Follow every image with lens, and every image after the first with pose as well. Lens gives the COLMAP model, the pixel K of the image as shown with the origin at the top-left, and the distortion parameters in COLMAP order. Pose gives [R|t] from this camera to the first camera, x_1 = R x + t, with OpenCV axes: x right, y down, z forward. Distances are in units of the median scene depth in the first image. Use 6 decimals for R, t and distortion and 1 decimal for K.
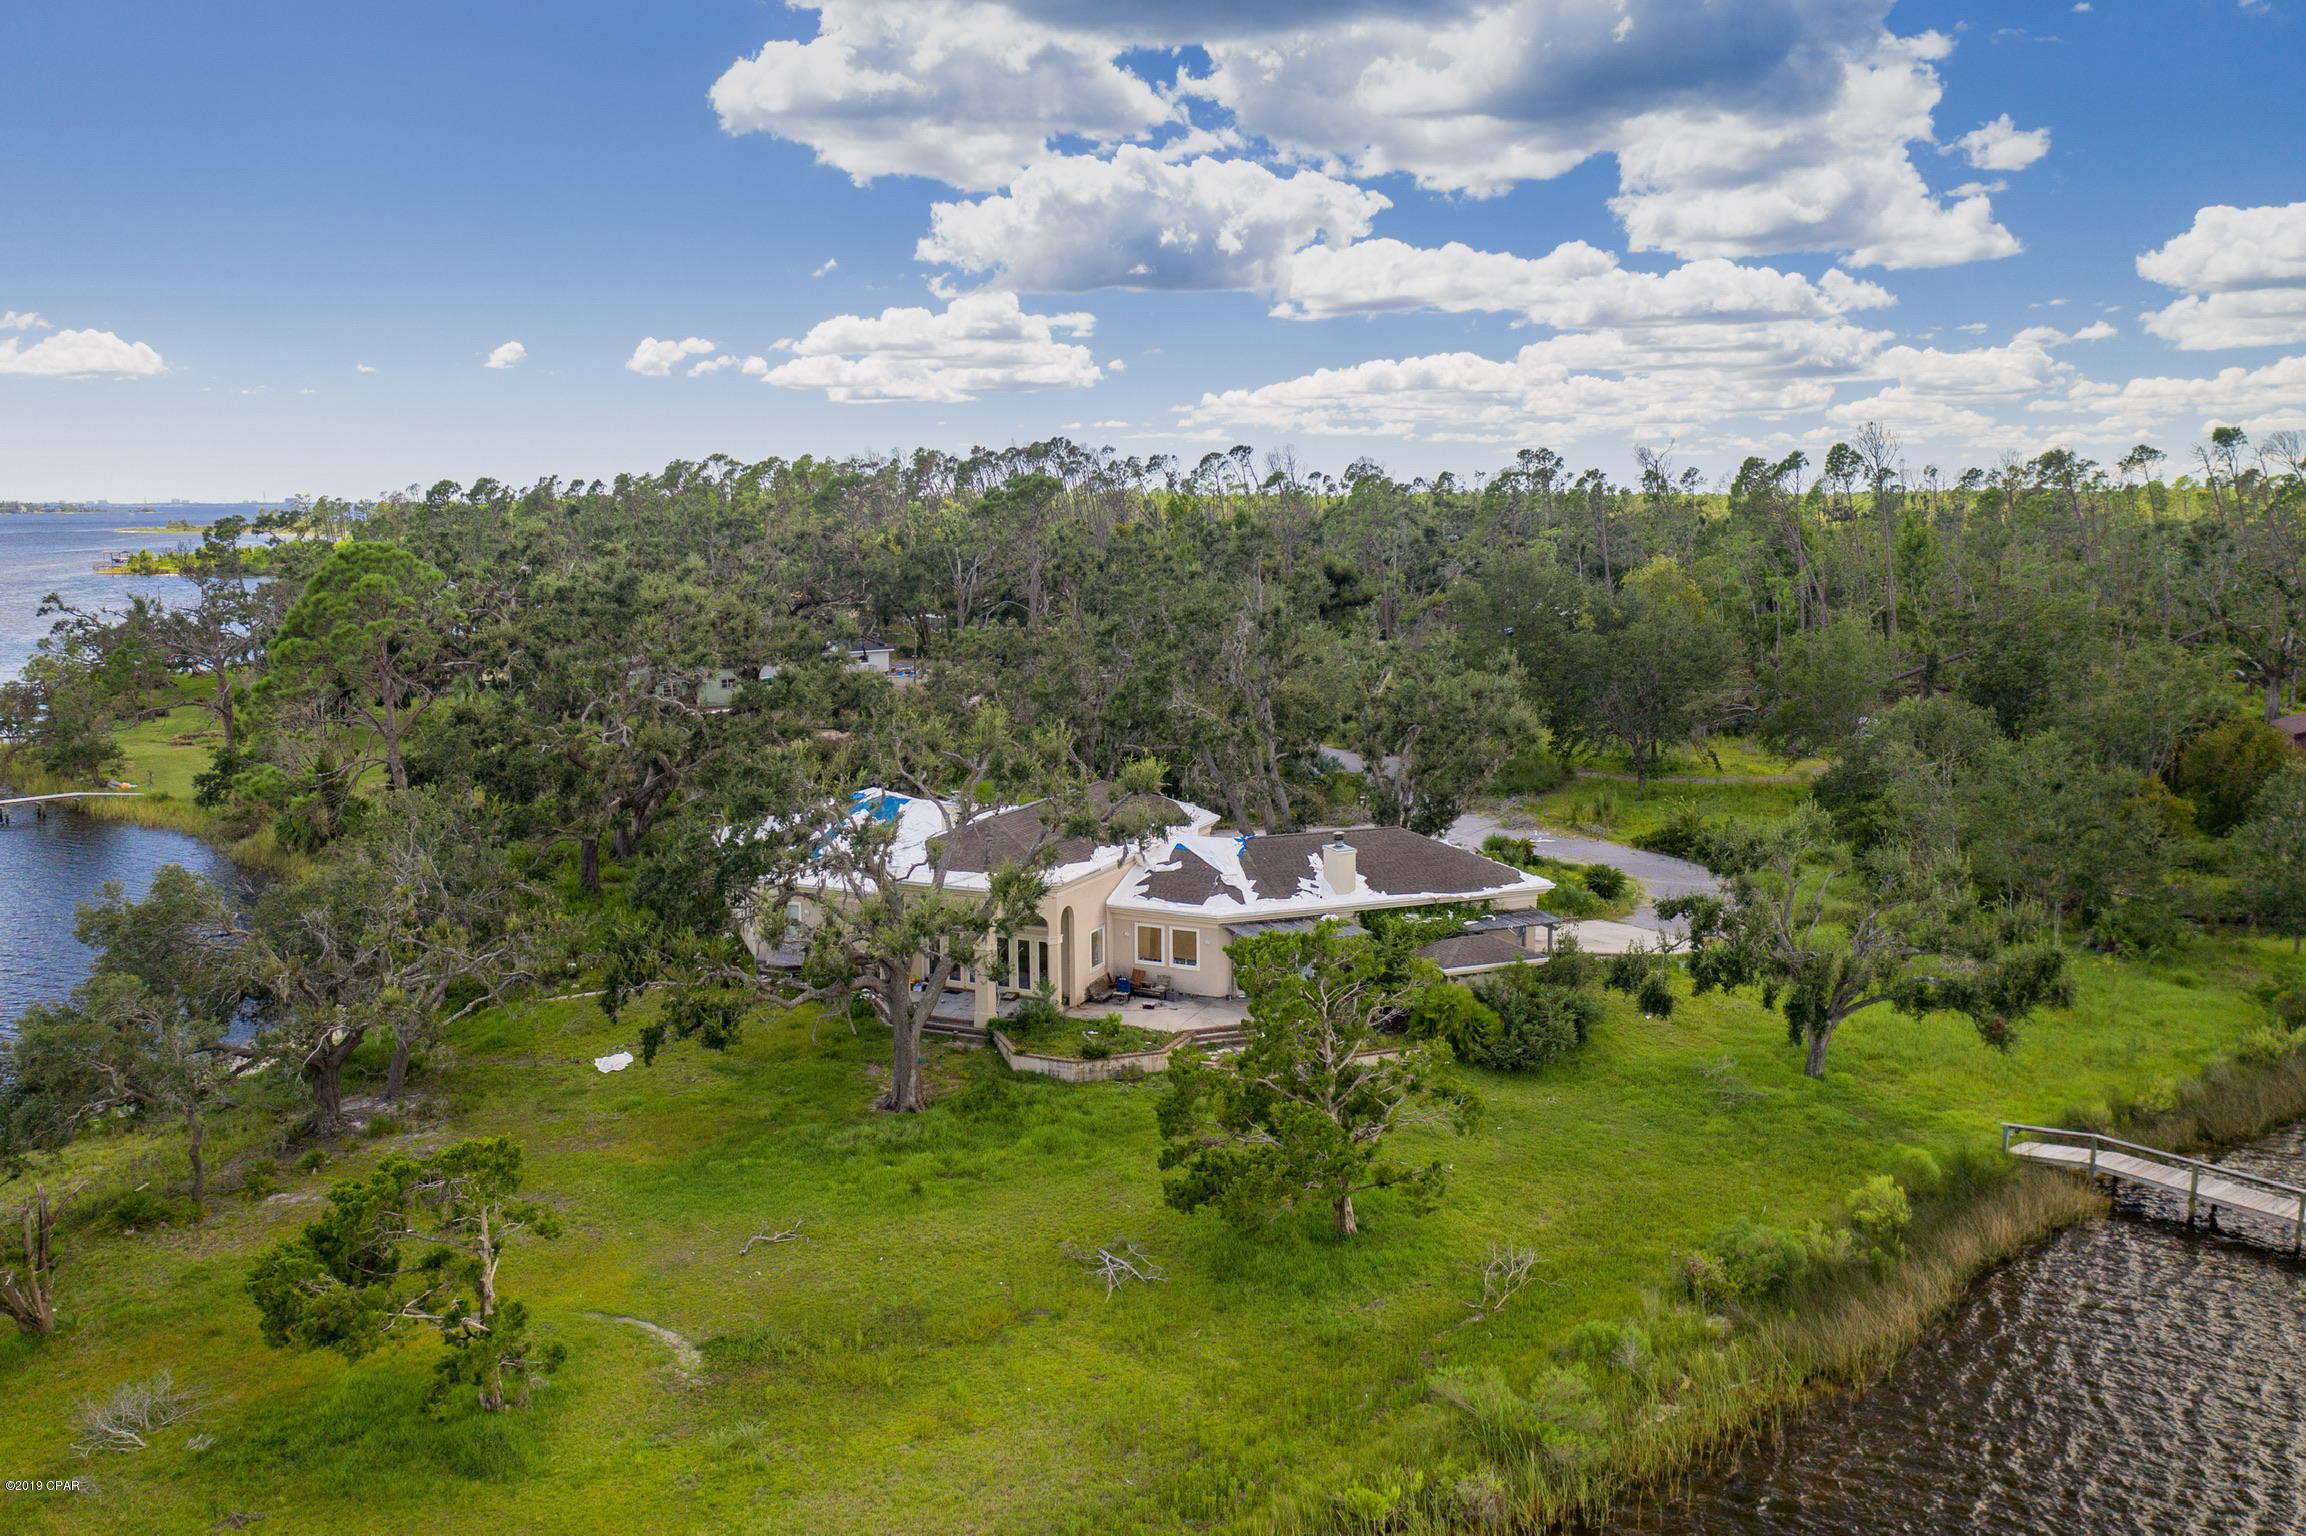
lens RADIAL K [[1836.6, 0, 1154.8], [0, 1836.6, 776.0], [0, 0, 1]] dist [-0.028604, 0.012180]
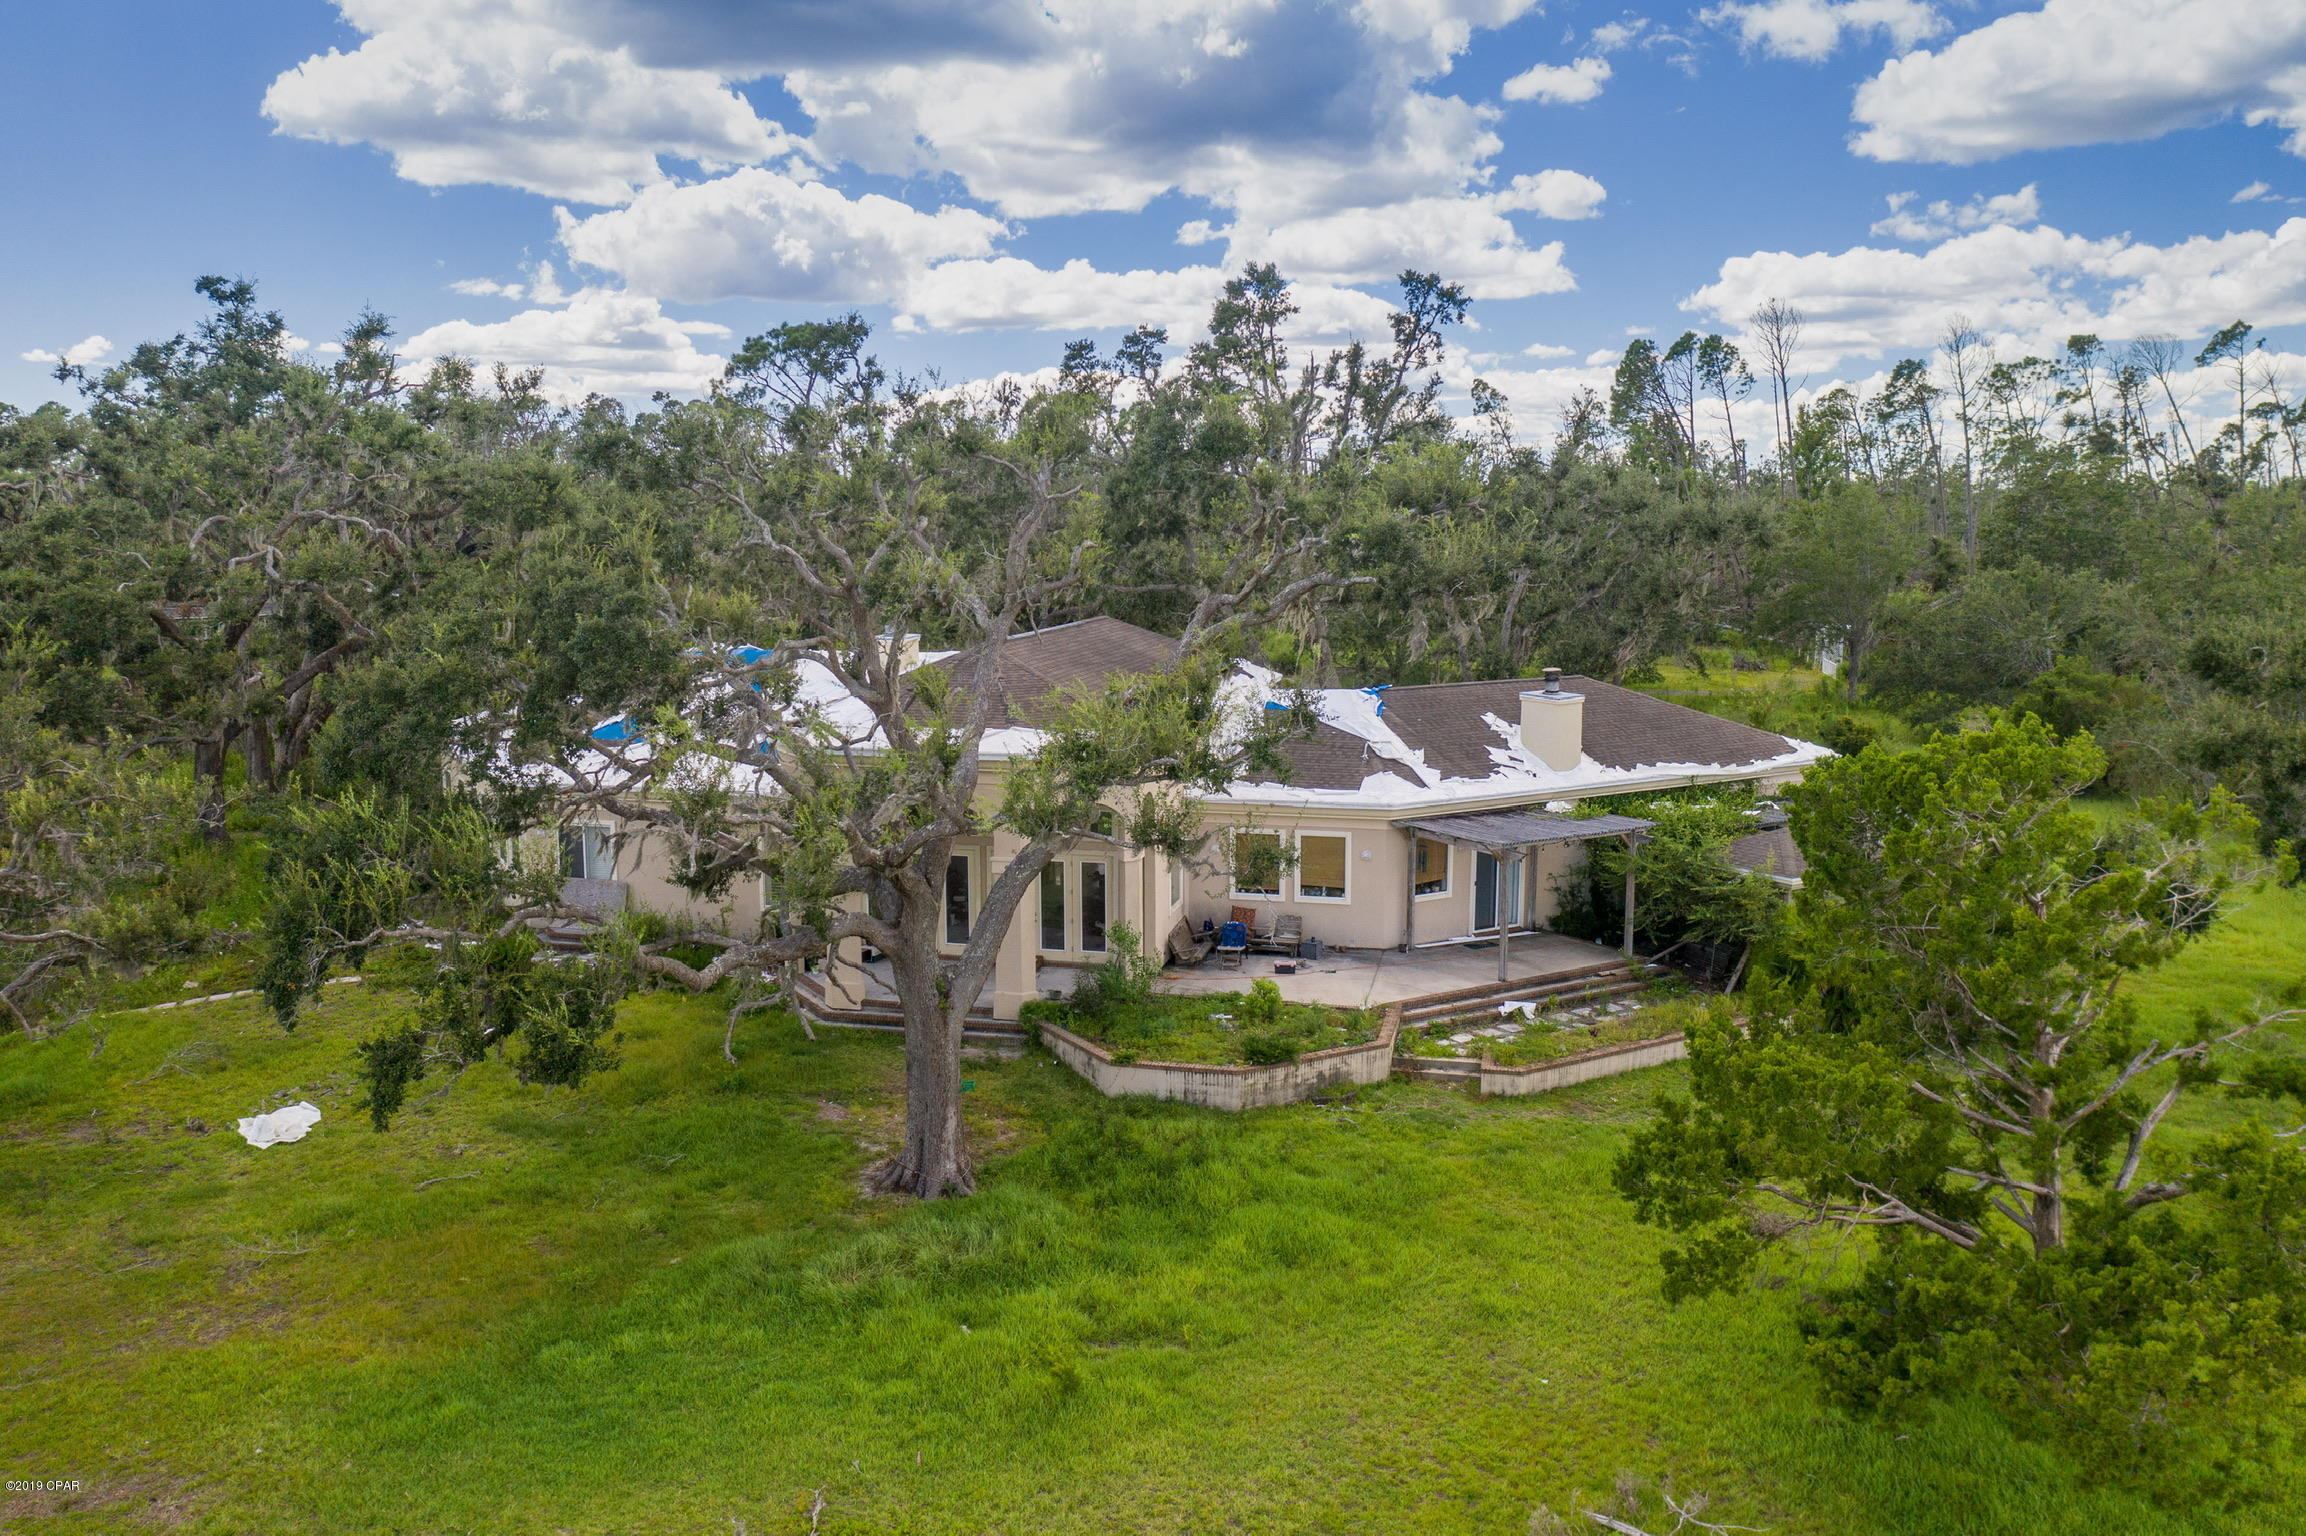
lens RADIAL K [[1804.0, 0, 1136.3], [0, 1804.0, 777.5], [0, 0, 1]] dist [-0.037703, 0.006313]
pose [[0.982416, -0.024807, 0.185050, -0.147630], [0.026483, 0.999628, -0.006590, 0.068672], [-0.184818, 0.011375, 0.982707, 0.459646]]
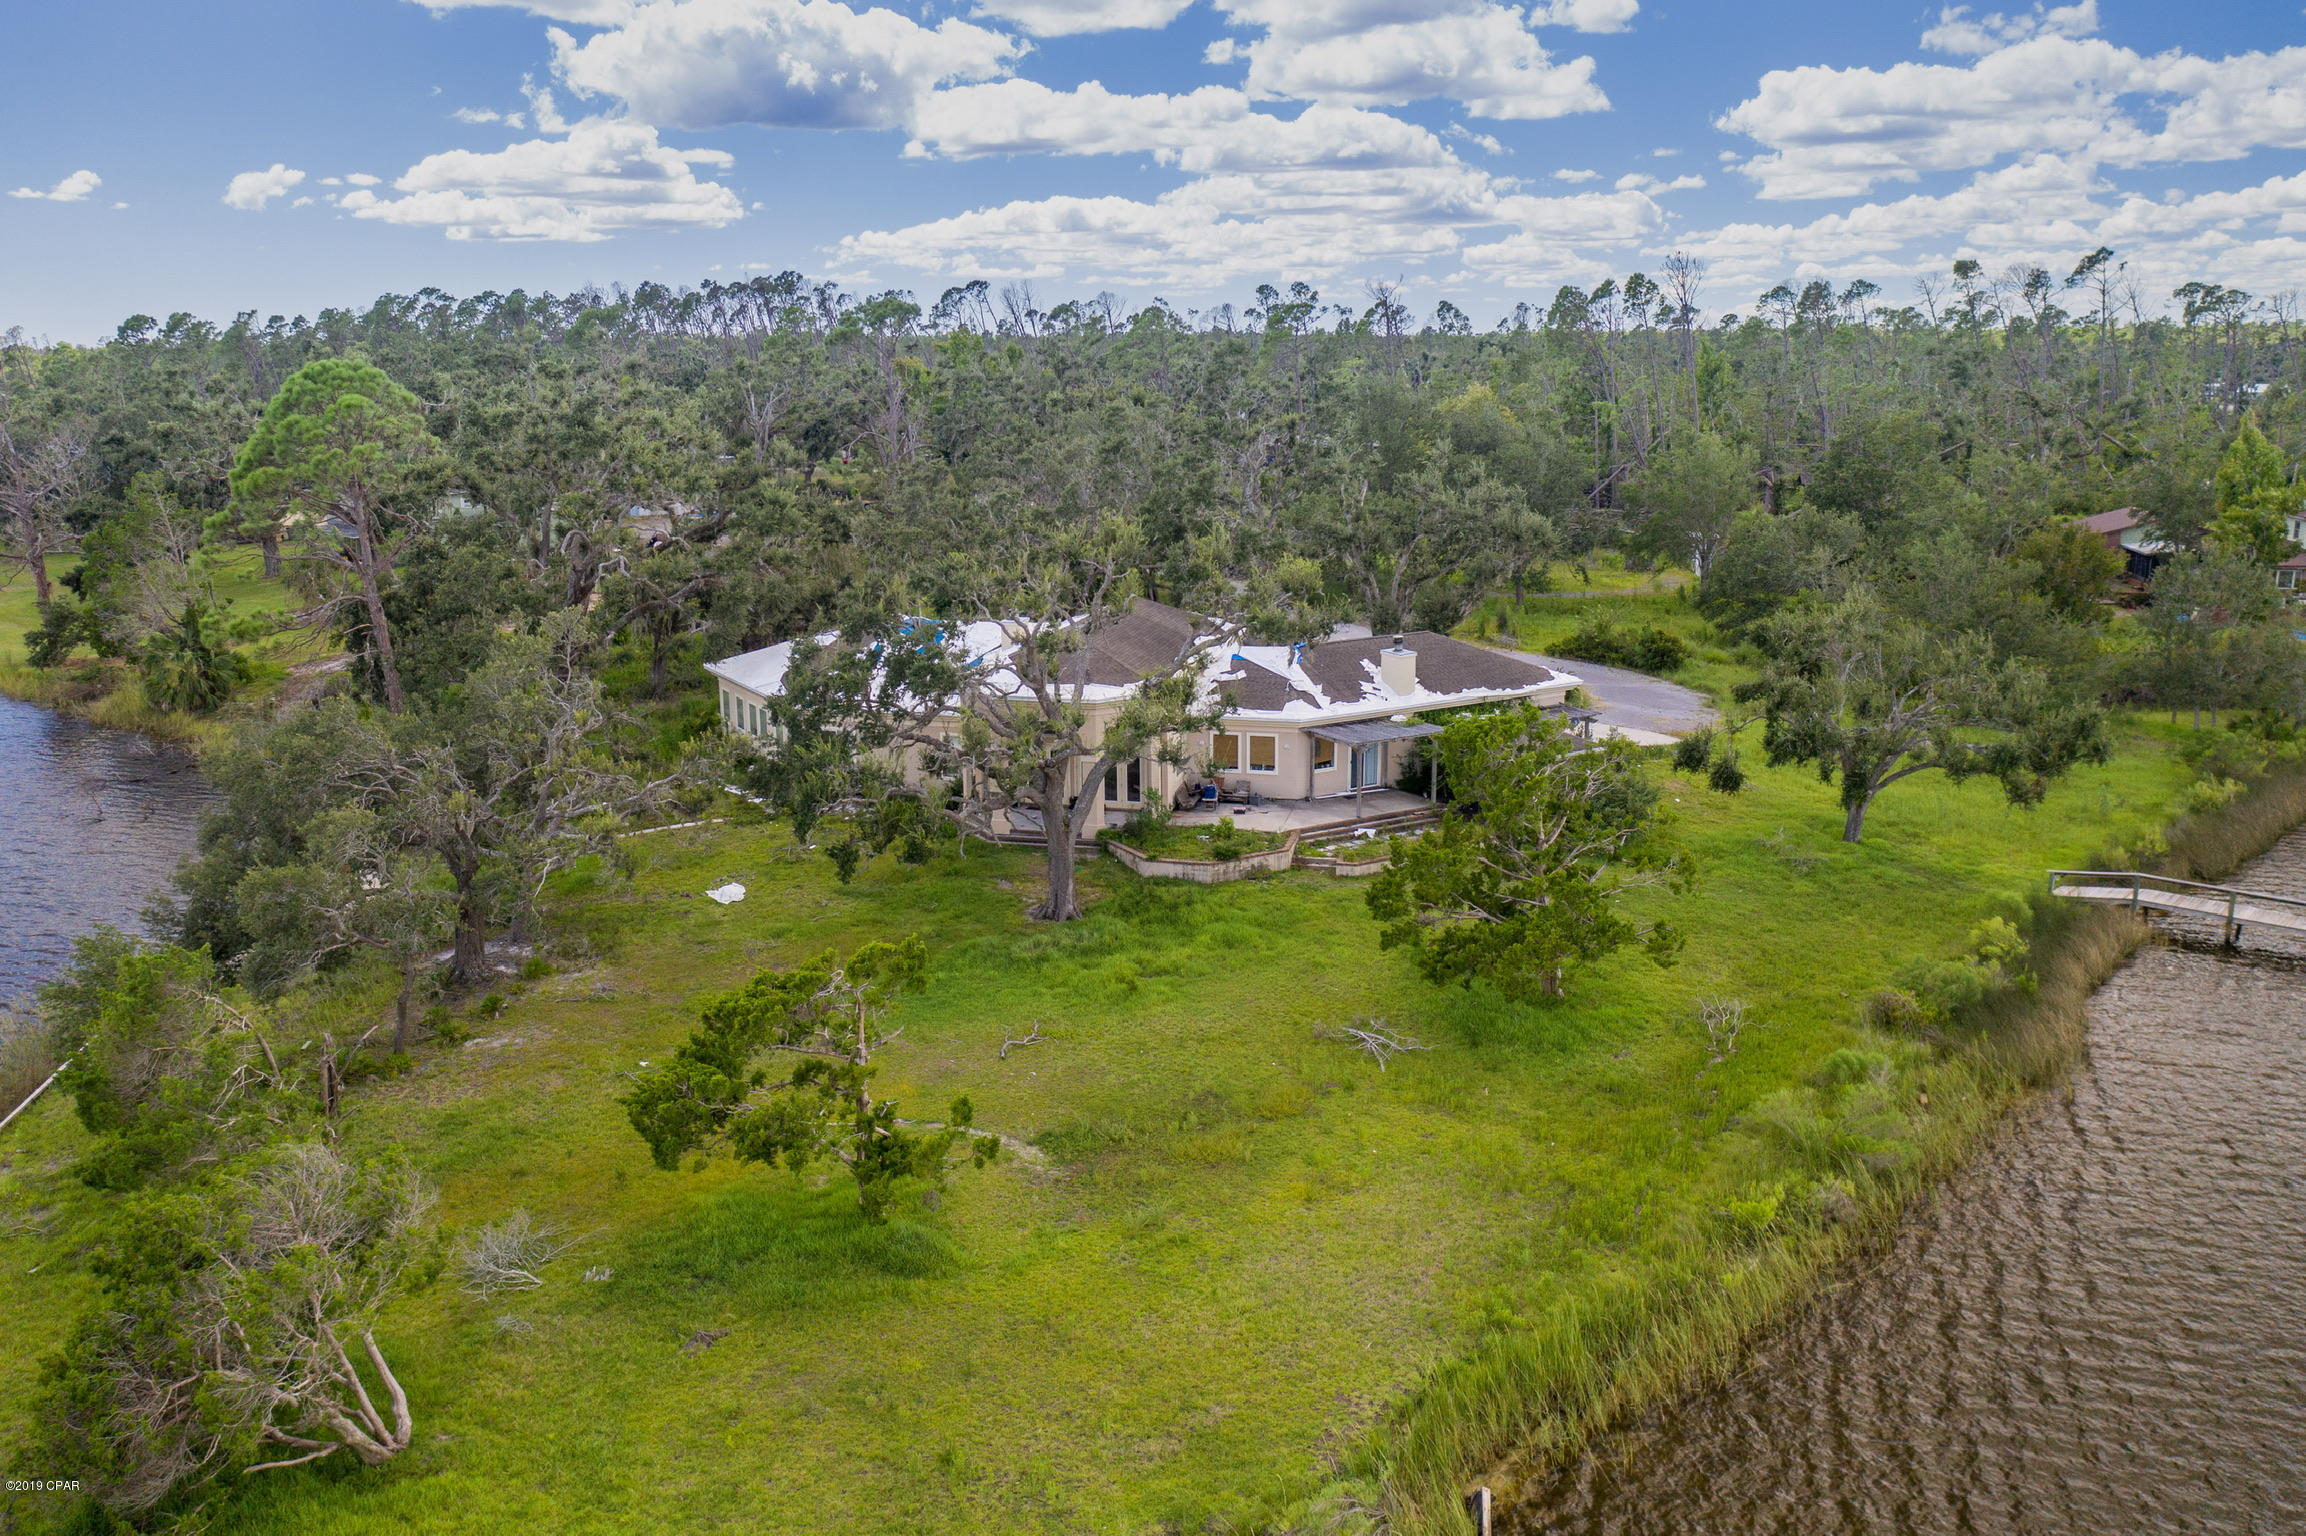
lens RADIAL K [[1836.6, 0, 1154.8], [0, 1836.6, 776.0], [0, 0, 1]] dist [-0.028604, 0.012180]
pose [[0.981870, -0.046291, 0.183814, -0.234422], [0.031255, 0.995986, 0.083871, 0.018755], [-0.186959, -0.076605, 0.979376, 0.009281]]
